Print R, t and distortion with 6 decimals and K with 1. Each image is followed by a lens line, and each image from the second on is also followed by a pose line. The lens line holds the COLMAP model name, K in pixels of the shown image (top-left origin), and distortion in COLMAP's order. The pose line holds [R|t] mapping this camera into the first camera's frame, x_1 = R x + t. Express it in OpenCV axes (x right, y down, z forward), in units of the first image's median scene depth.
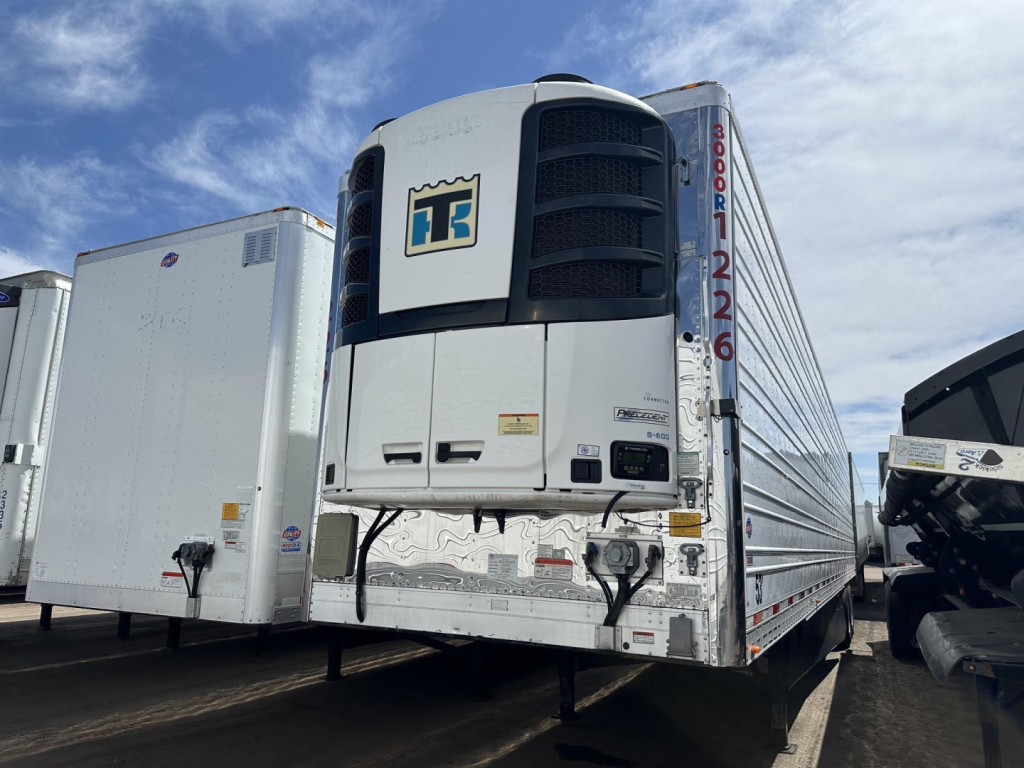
lens RADIAL K [[730.6, 0, 511.5], [0, 730.6, 394.7], [0, 0, 1]] dist [0.000371, 0.000795]
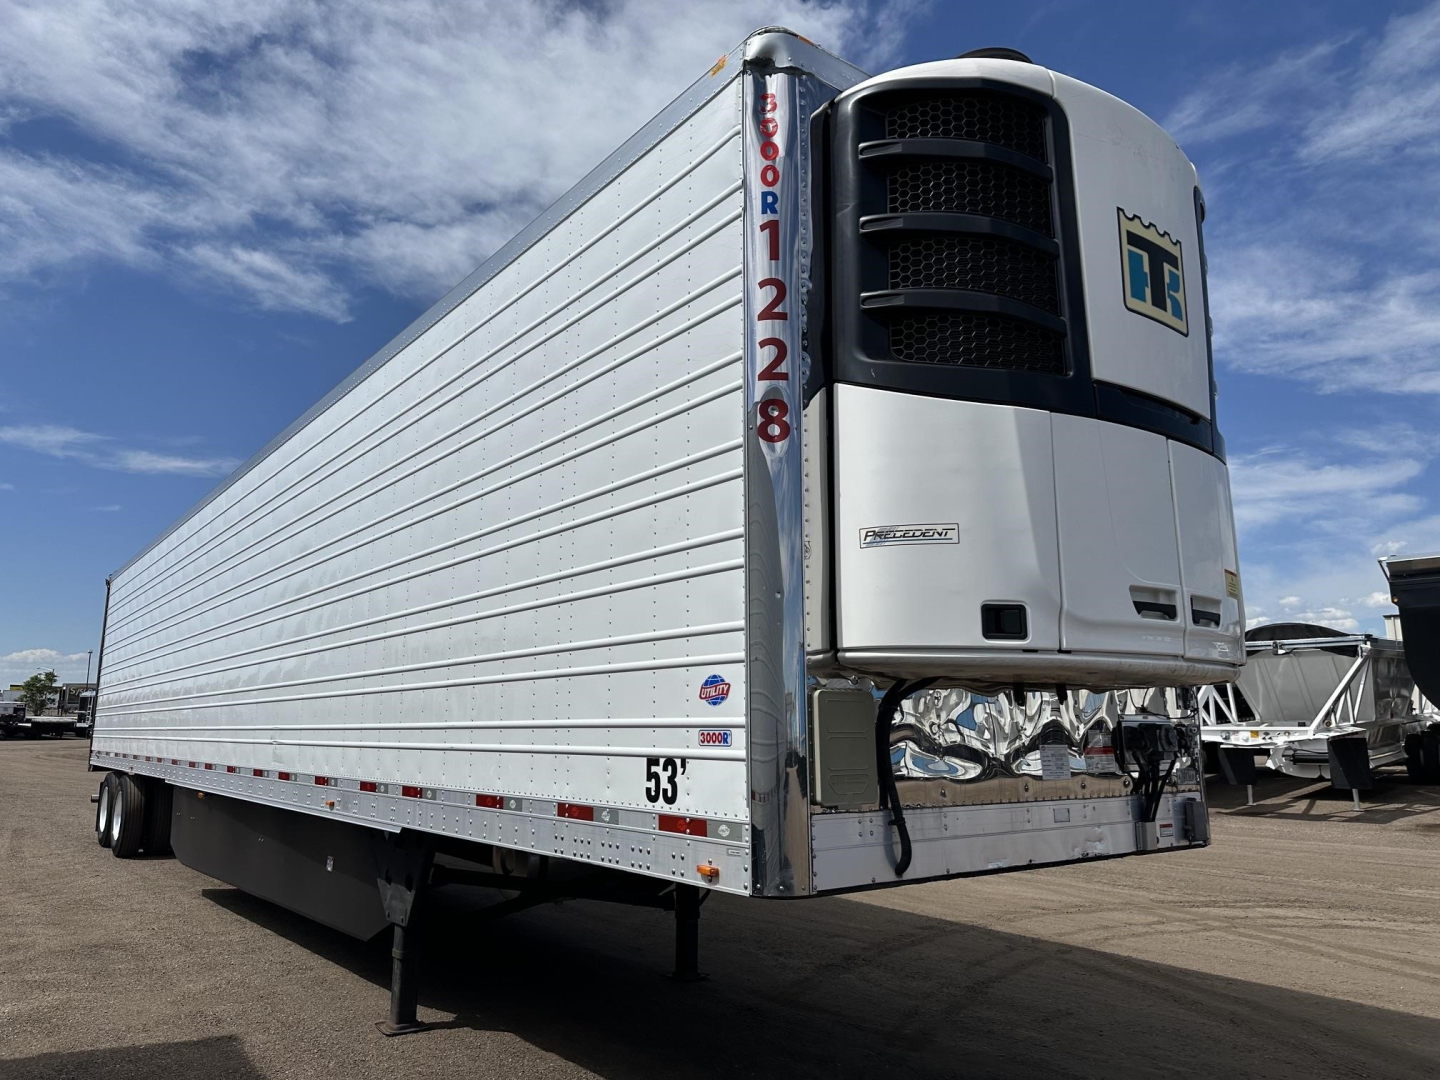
lens RADIAL K [[1031.2, 0, 719.6], [0, 1031.2, 494.6], [0, 0, 1]] dist [0.000685, 0.000153]
pose [[0.452943, 0.152143, 0.878462, -1.118512], [-0.167317, 0.982330, -0.083861, 0.121298], [-0.875698, -0.108997, 0.470396, 0.857868]]
